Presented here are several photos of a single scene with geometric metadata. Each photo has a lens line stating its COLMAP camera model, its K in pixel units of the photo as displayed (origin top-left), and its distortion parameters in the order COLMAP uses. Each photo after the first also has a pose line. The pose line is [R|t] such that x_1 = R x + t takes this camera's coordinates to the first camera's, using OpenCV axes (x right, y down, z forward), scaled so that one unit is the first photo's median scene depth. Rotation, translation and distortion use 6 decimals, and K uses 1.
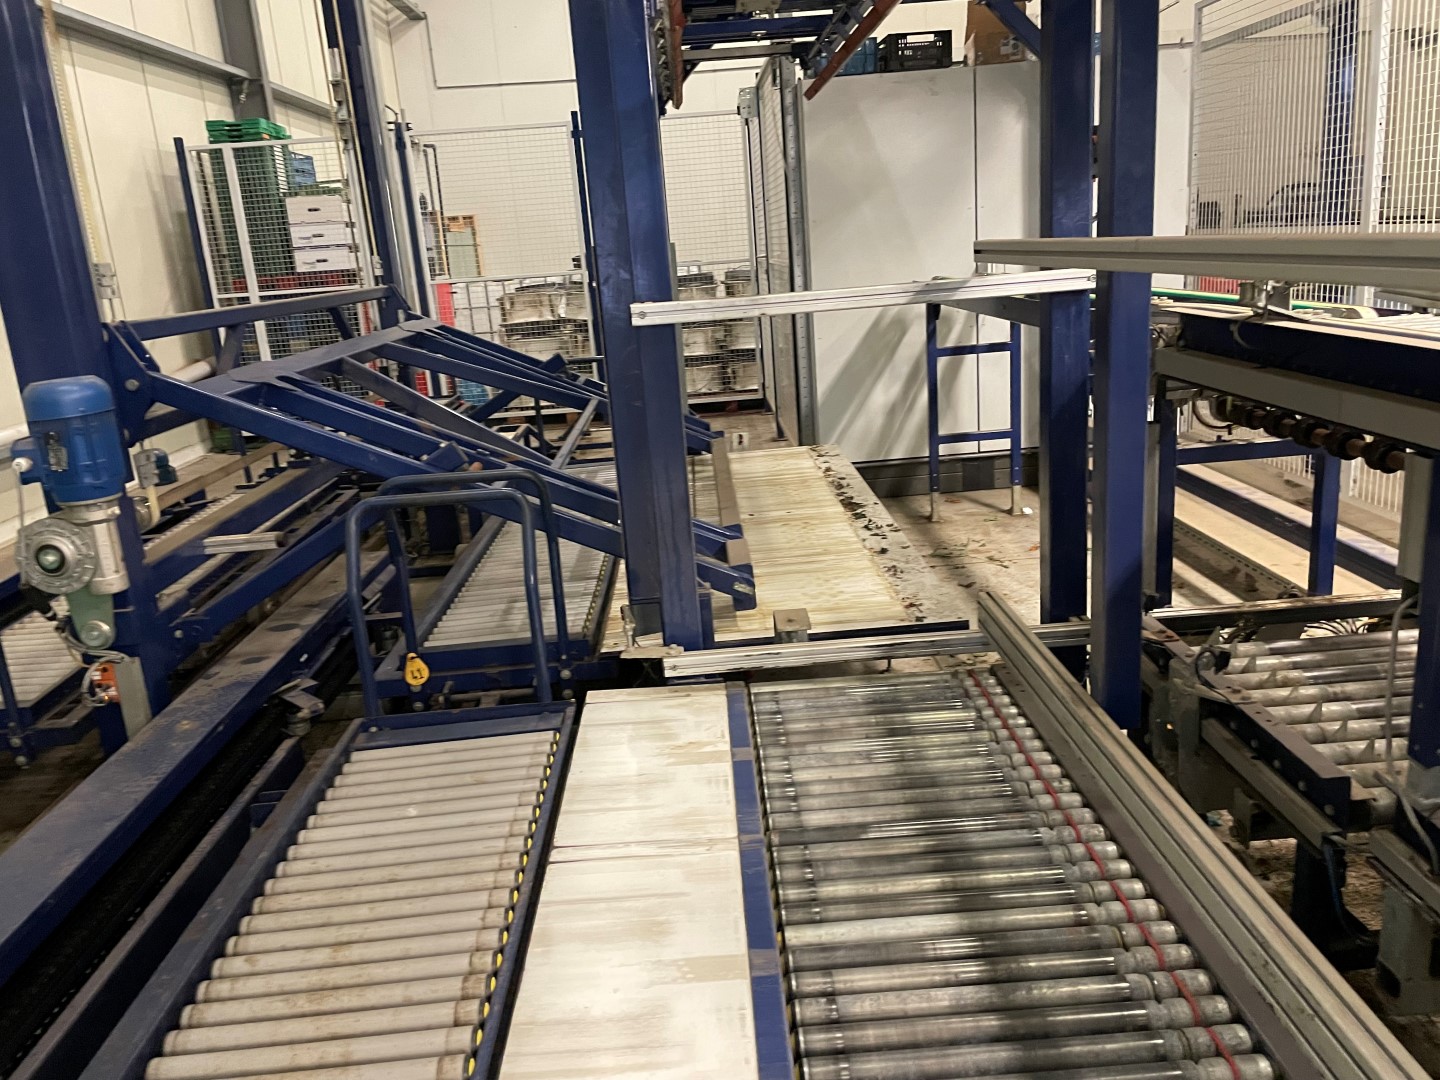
lens RADIAL K [[1095.8, 0, 722.6], [0, 1095.8, 528.1], [0, 0, 1]] dist [0.082735, -0.115932]
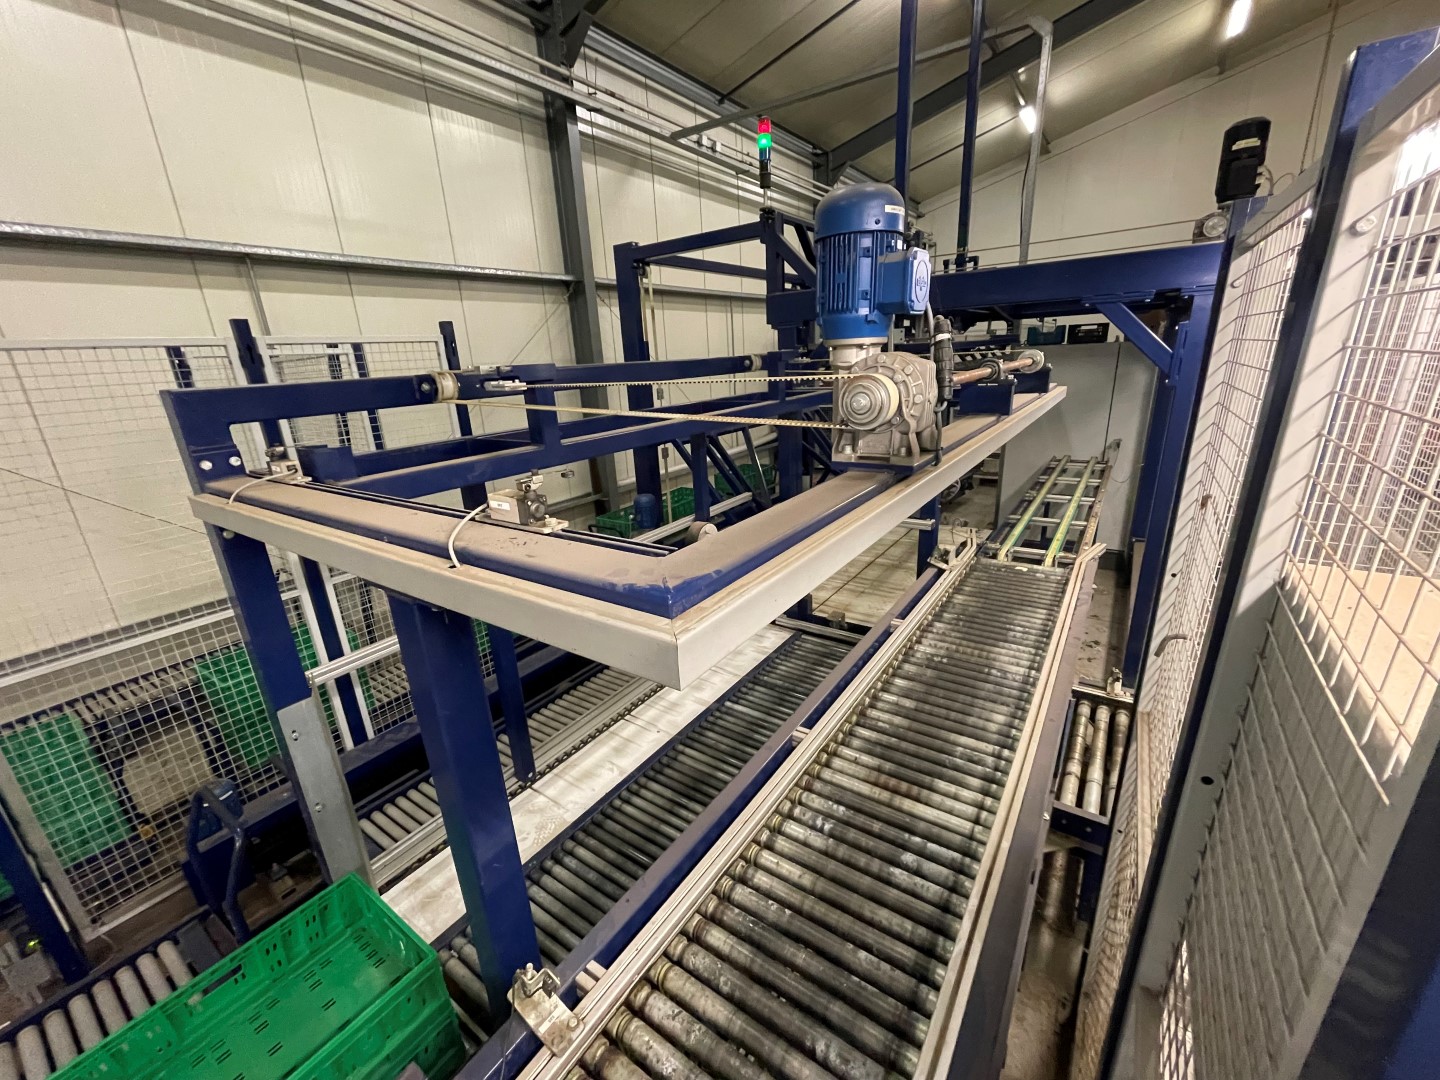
lens RADIAL K [[583.8, 0, 714.7], [0, 583.8, 549.4], [0, 0, 1]] dist [-0.008307, 0.000776]
pose [[0.799418, 0.219902, -0.559083, 0.612097], [-0.157804, 0.974786, 0.157769, -0.265893], [0.579679, -0.037898, 0.813963, -0.358573]]
